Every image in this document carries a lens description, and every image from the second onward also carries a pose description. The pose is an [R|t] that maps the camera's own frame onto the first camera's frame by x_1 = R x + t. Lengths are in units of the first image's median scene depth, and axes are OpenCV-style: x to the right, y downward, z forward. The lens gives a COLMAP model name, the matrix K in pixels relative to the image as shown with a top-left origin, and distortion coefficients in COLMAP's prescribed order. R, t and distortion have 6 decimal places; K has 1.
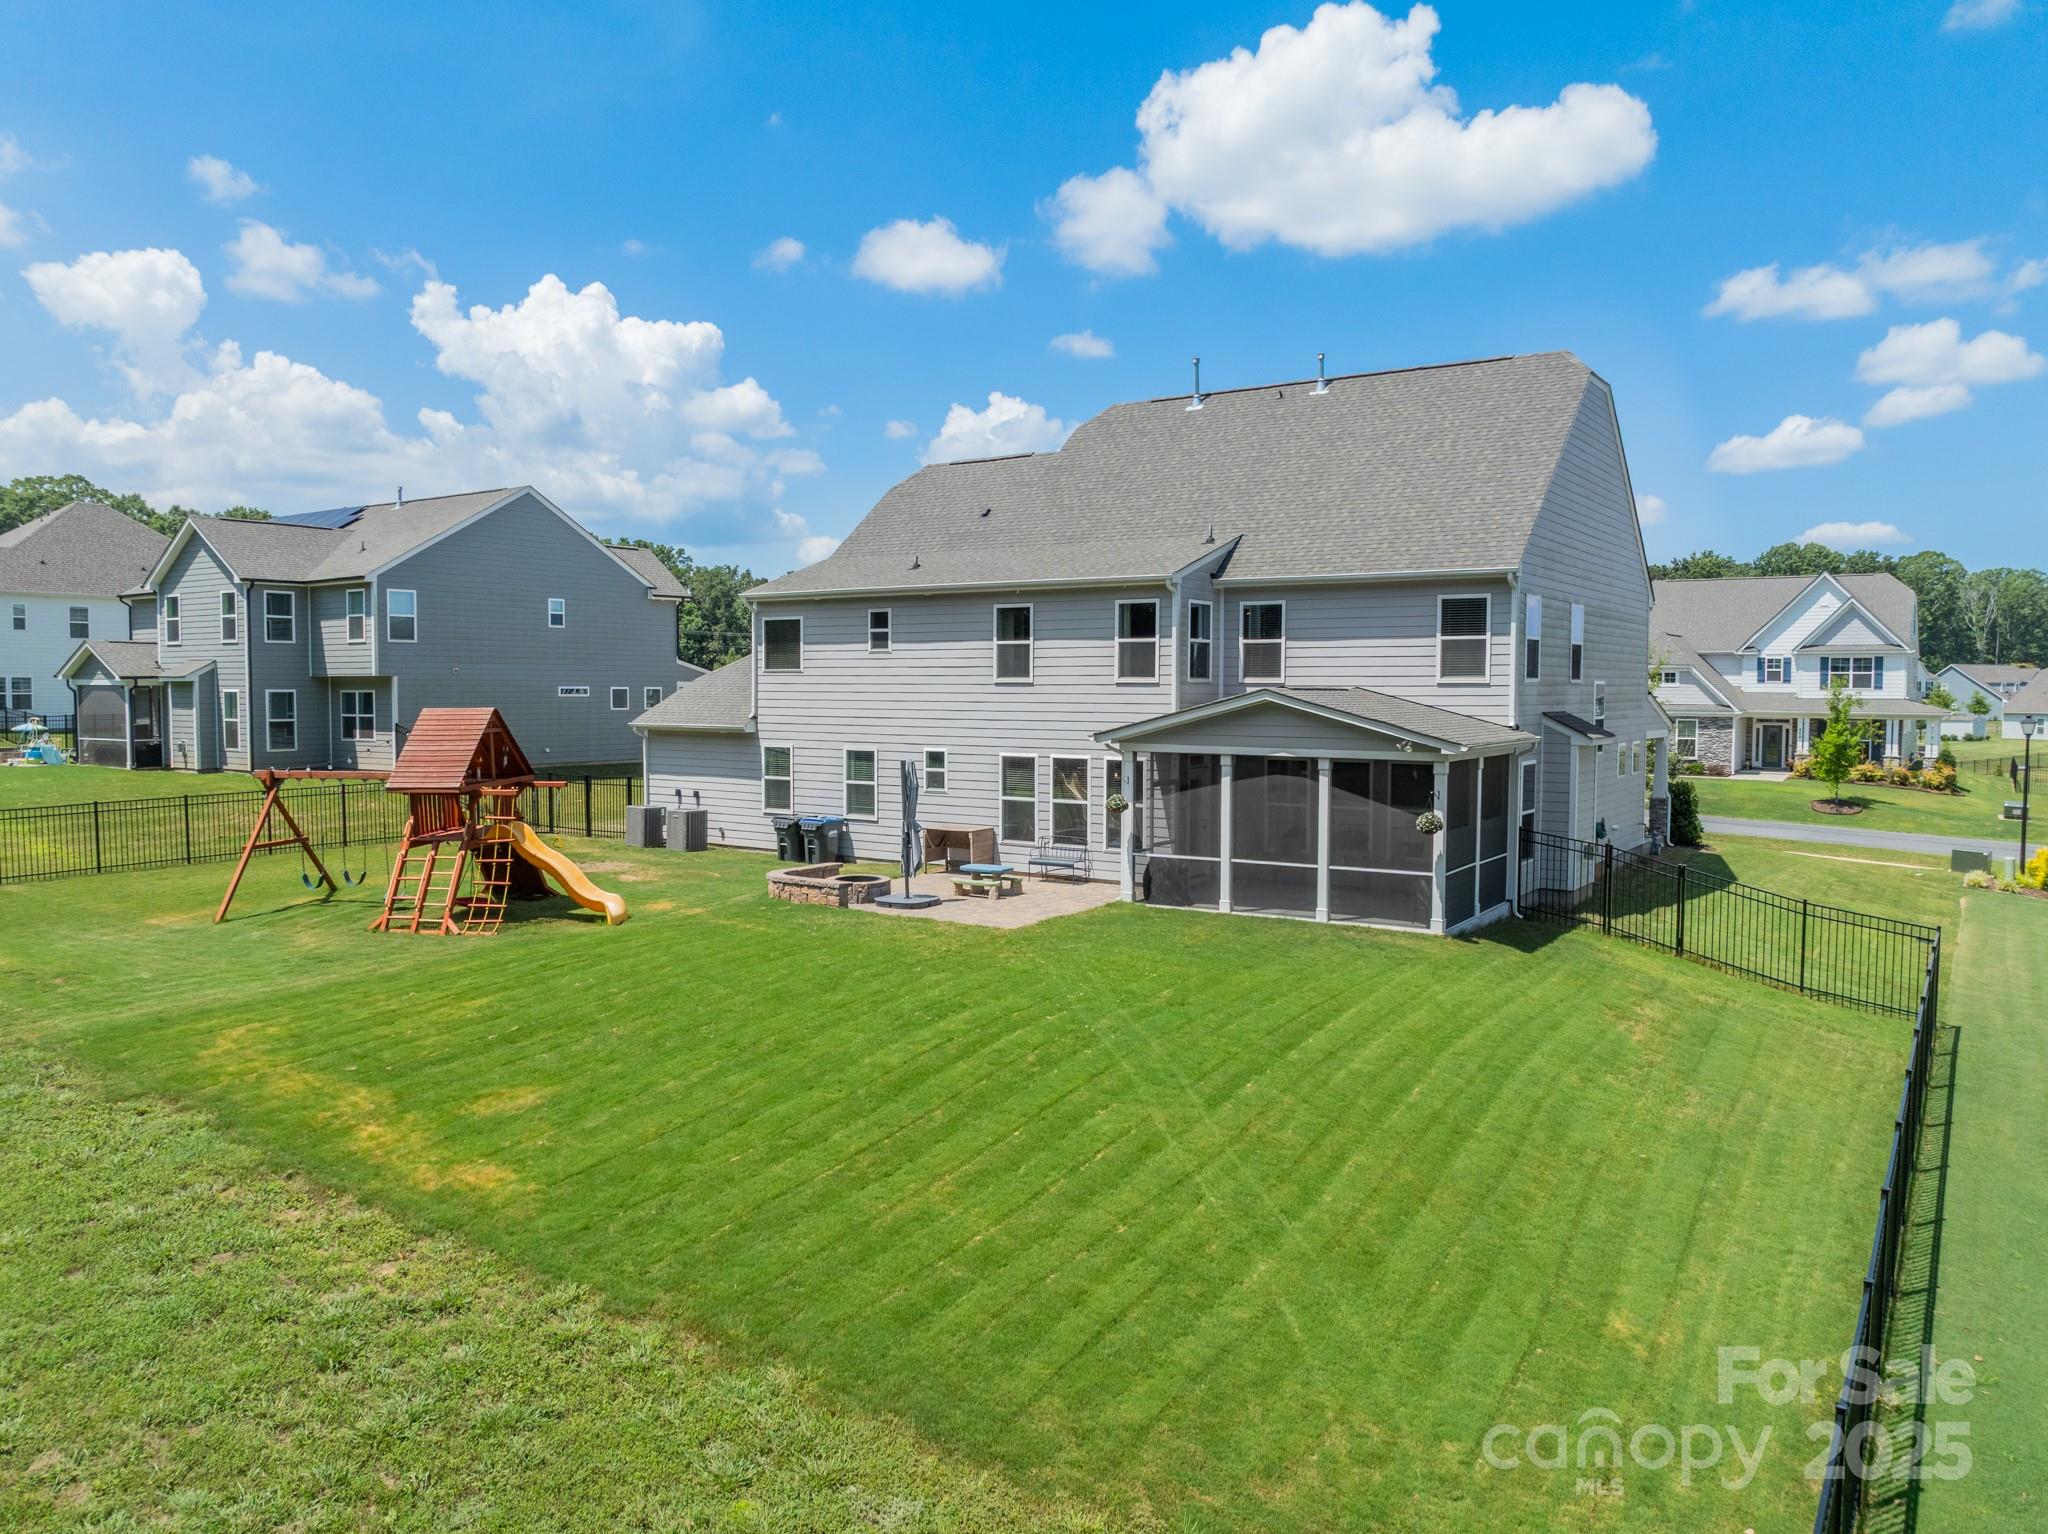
lens RADIAL K [[1468.4, 0, 1024.0], [0, 1468.4, 767.0], [0, 0, 1]] dist [-0.041990, 0.009941]
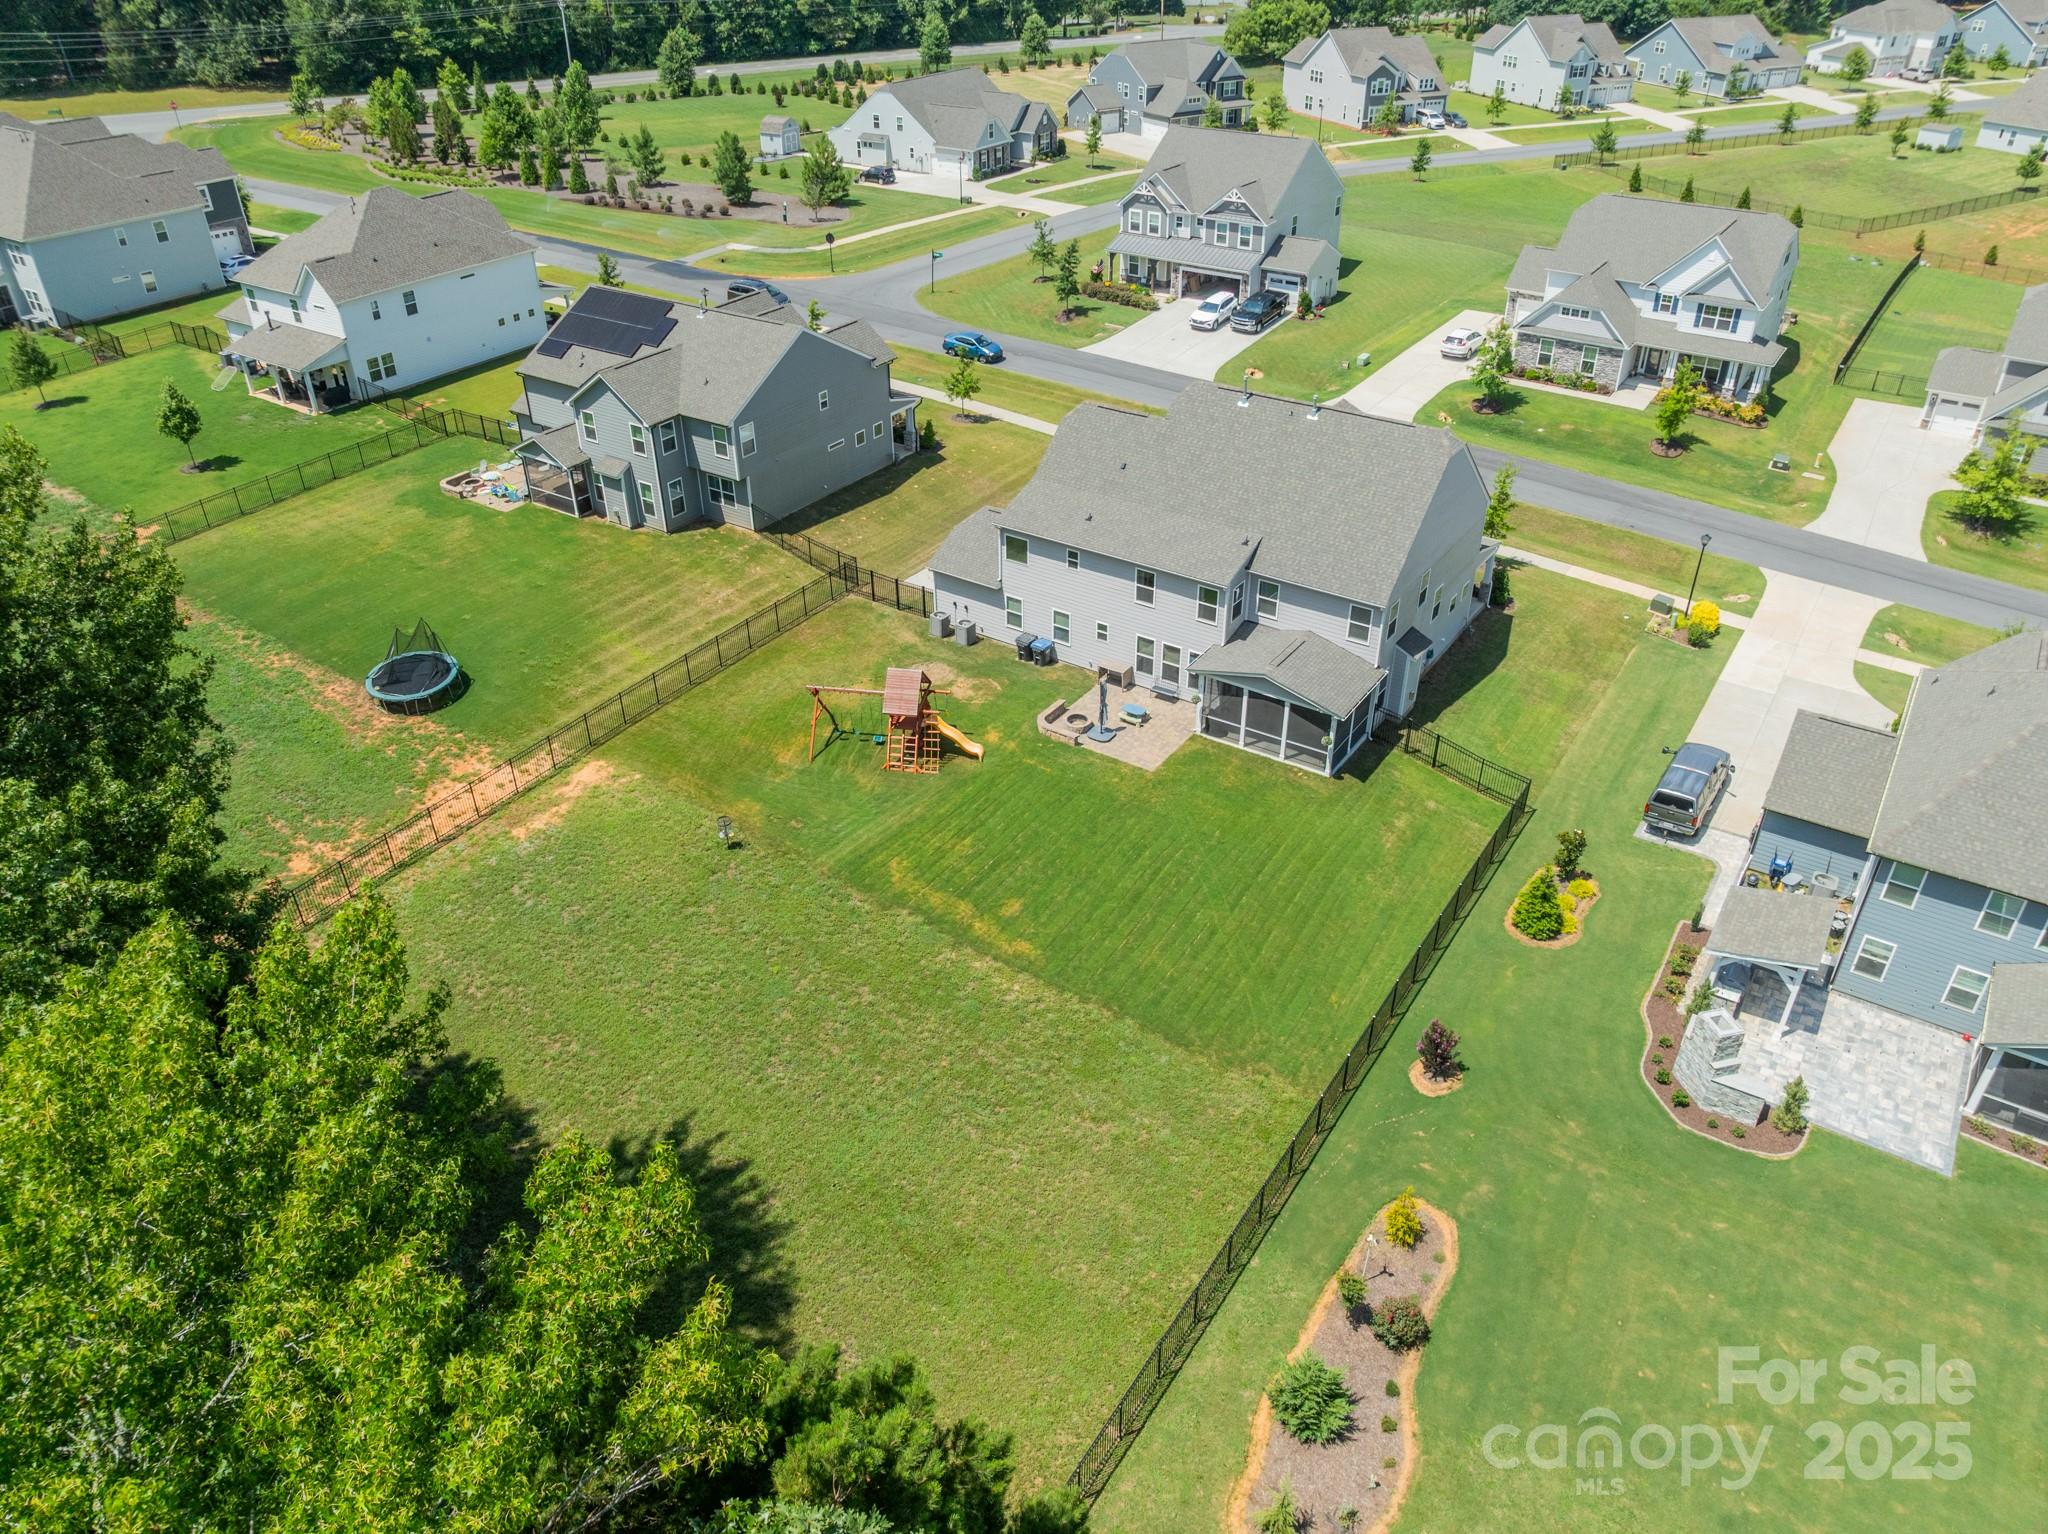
lens RADIAL K [[1468.4, 0, 1024.0], [0, 1468.4, 767.0], [0, 0, 1]] dist [-0.041990, 0.009941]
pose [[0.999946, -0.008267, -0.006227, -0.162883], [0.010276, 0.864574, 0.502401, -0.883168], [0.001230, -0.502438, 0.864612, -0.867233]]
